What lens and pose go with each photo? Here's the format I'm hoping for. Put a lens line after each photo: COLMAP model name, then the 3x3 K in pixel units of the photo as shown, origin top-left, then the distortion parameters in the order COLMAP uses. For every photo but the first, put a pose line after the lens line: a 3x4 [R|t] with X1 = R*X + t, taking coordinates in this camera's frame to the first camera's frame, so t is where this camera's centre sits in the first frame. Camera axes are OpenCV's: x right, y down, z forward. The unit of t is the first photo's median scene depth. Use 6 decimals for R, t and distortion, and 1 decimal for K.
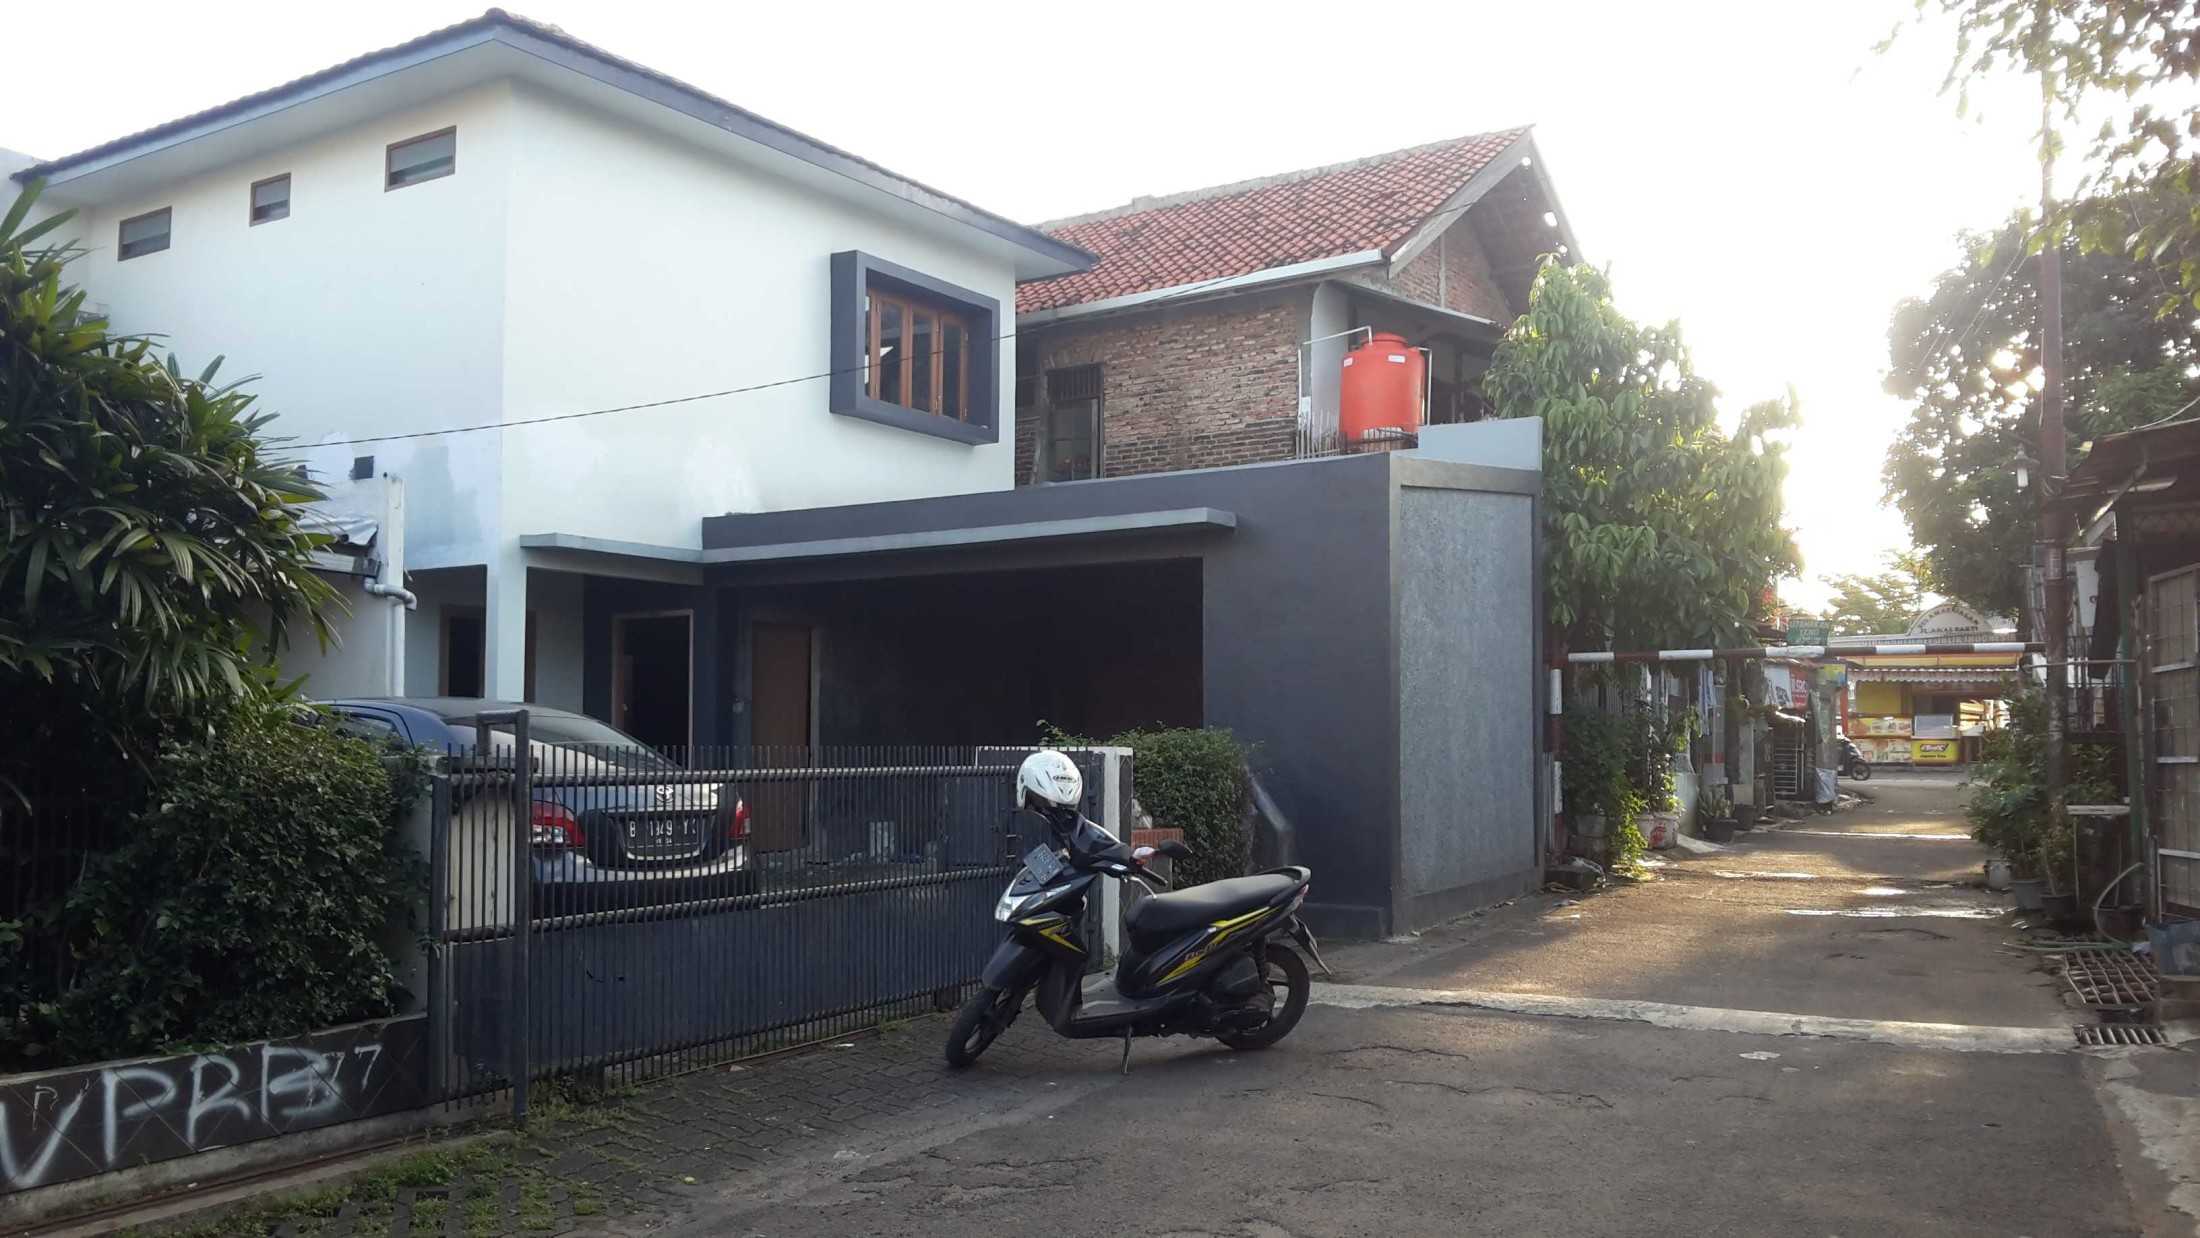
lens RADIAL K [[1846.4, 0, 1135.9], [0, 1846.4, 638.2], [0, 0, 1]] dist [0.032835, -0.086240]
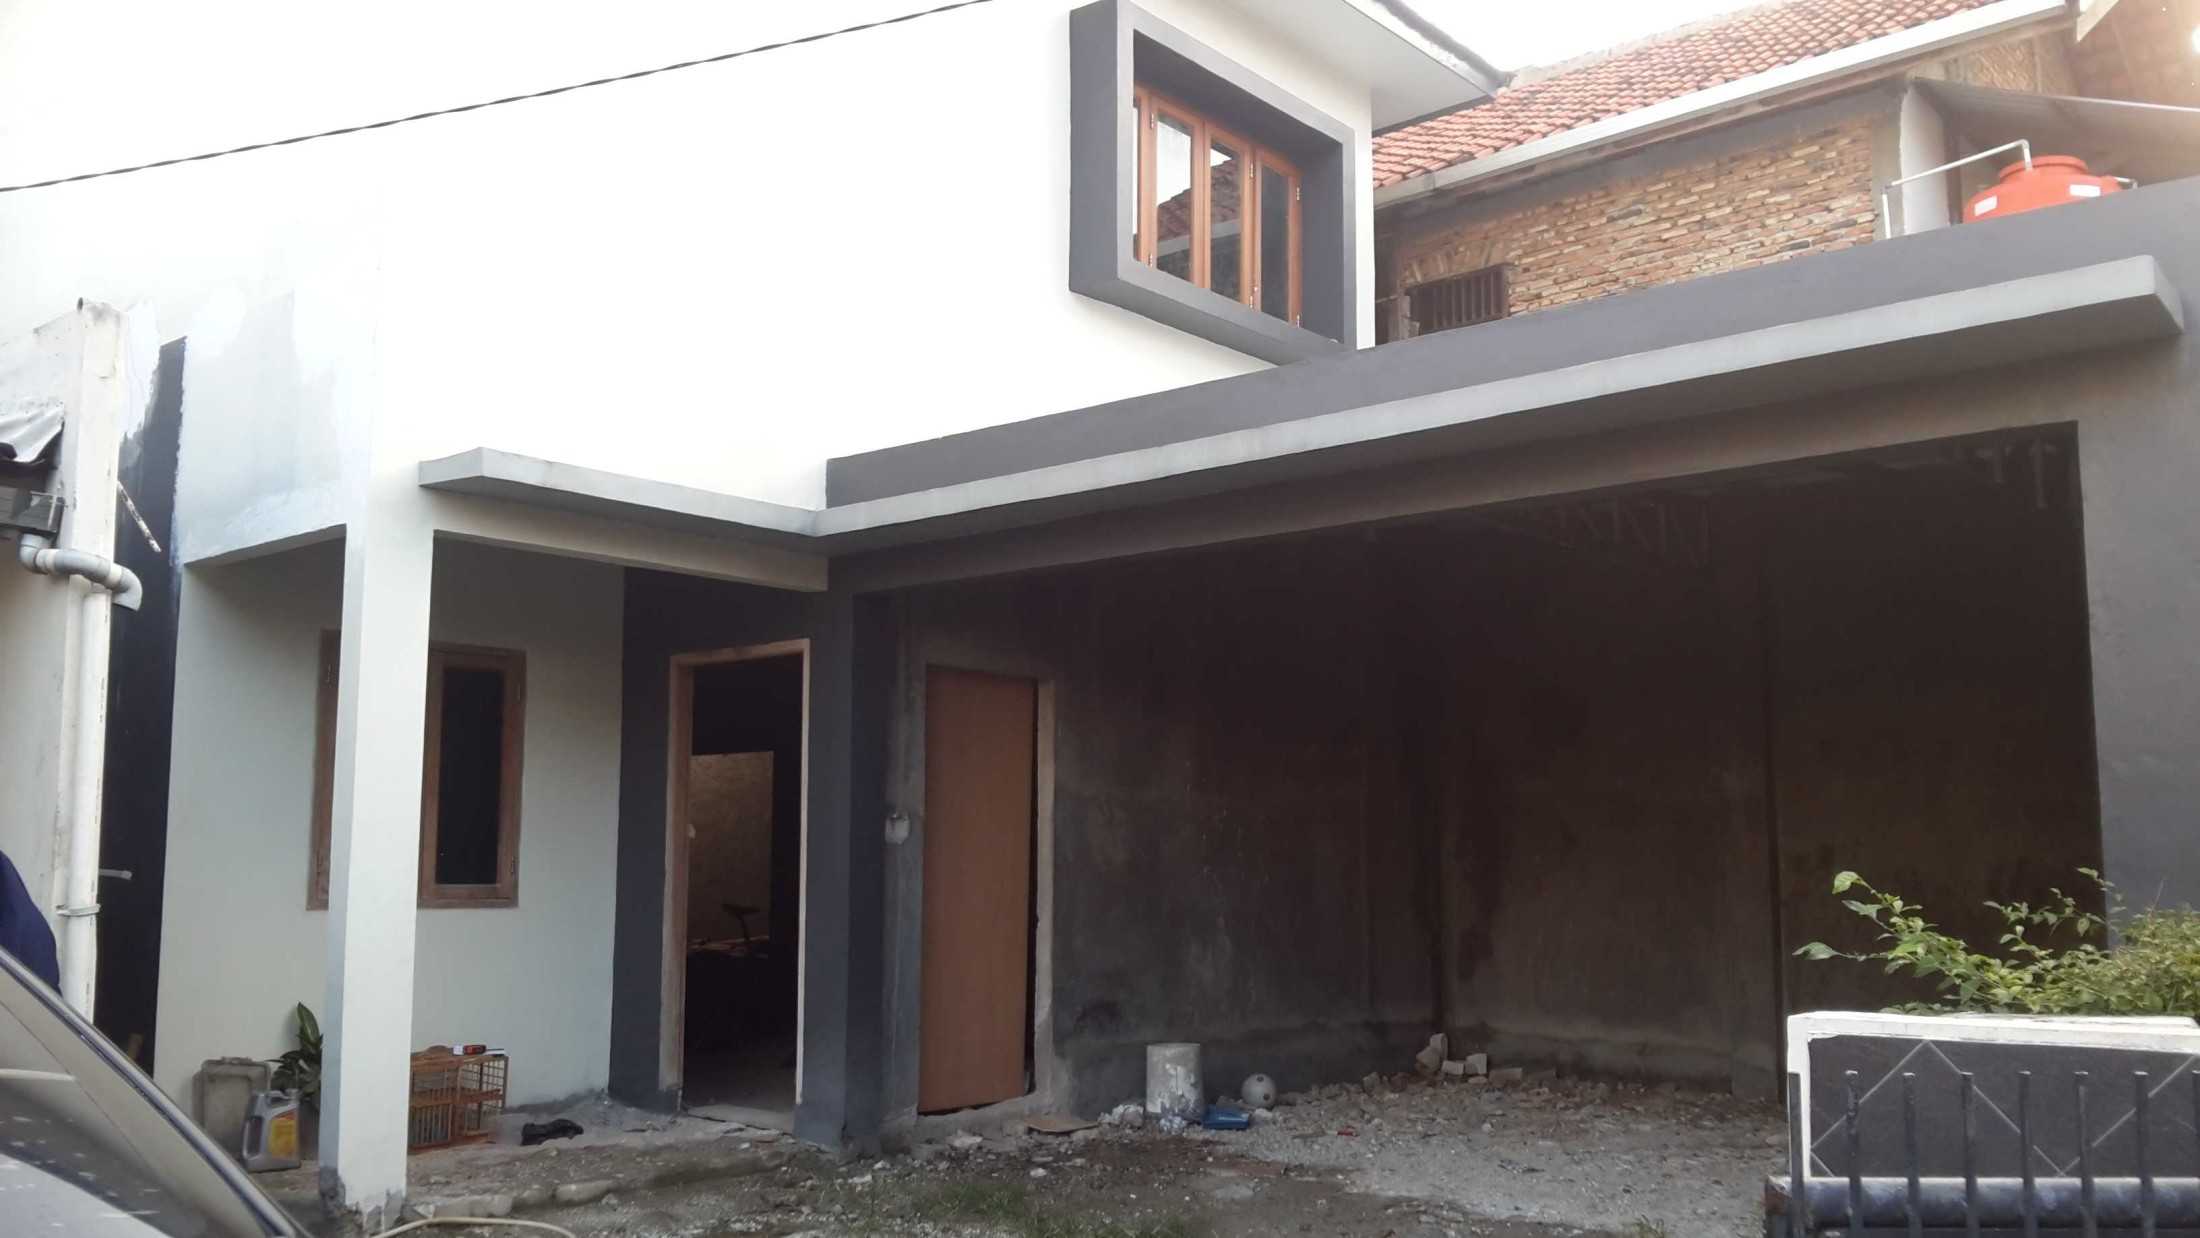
lens RADIAL K [[1846.4, 0, 1096.2], [0, 1846.4, 680.9], [0, 0, 1]] dist [0.032835, -0.086240]
pose [[0.989361, -0.015180, -0.144689, -0.077424], [0.009071, 0.999043, -0.042789, 0.016453], [0.145200, 0.041021, 0.988552, 0.448412]]
